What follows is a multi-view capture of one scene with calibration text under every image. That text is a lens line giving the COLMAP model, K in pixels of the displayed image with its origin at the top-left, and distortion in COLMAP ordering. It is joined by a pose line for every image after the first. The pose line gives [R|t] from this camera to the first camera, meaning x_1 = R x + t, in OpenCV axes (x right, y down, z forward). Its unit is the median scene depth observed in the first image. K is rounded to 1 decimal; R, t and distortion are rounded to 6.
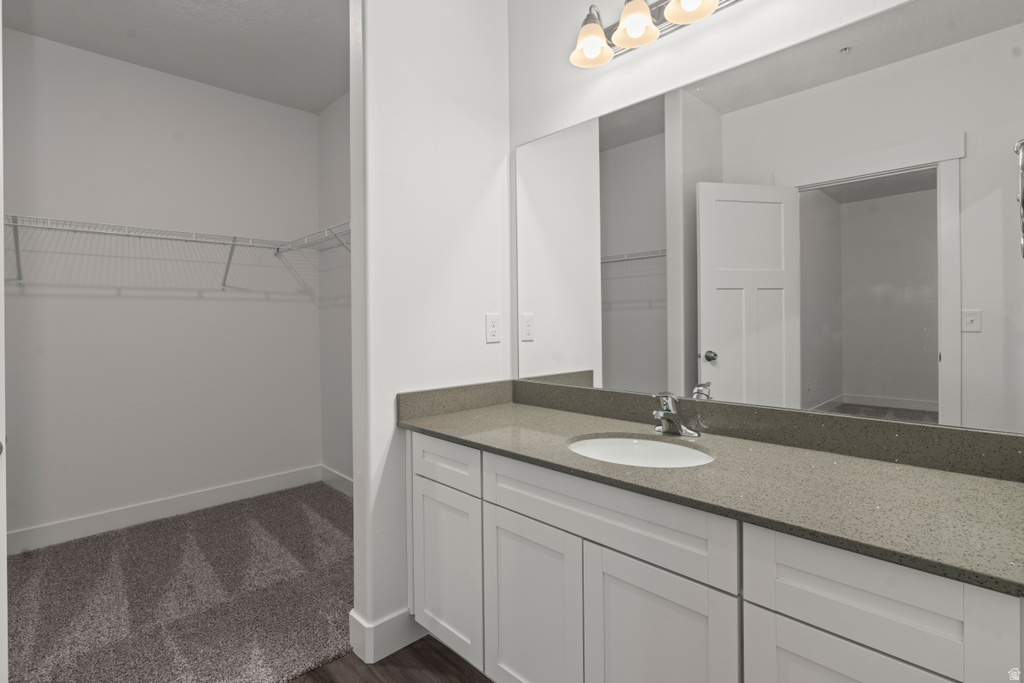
lens RADIAL K [[486.7, 0, 510.8], [0, 486.7, 332.4], [0, 0, 1]] dist [-0.001043, -0.000323]
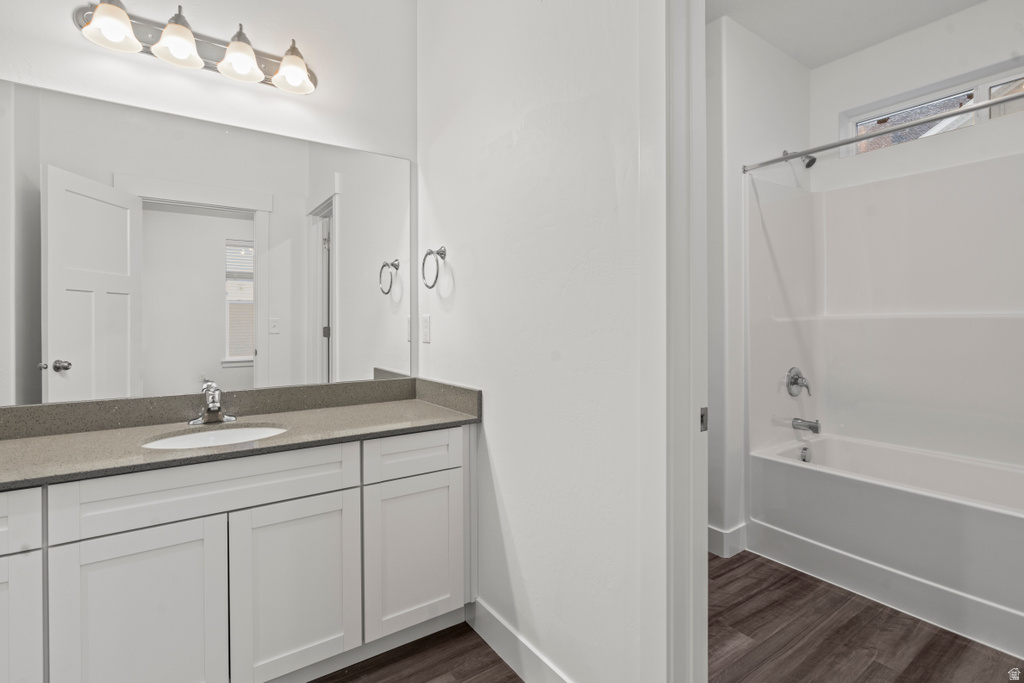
lens RADIAL K [[486.7, 0, 511.7], [0, 486.7, 334.2], [0, 0, 1]] dist [-0.001043, -0.000323]
pose [[0.181174, -0.014110, 0.983350, -0.648812], [0.022697, 0.999691, 0.010162, 0.002771], [-0.983189, 0.020478, 0.181438, 0.088802]]
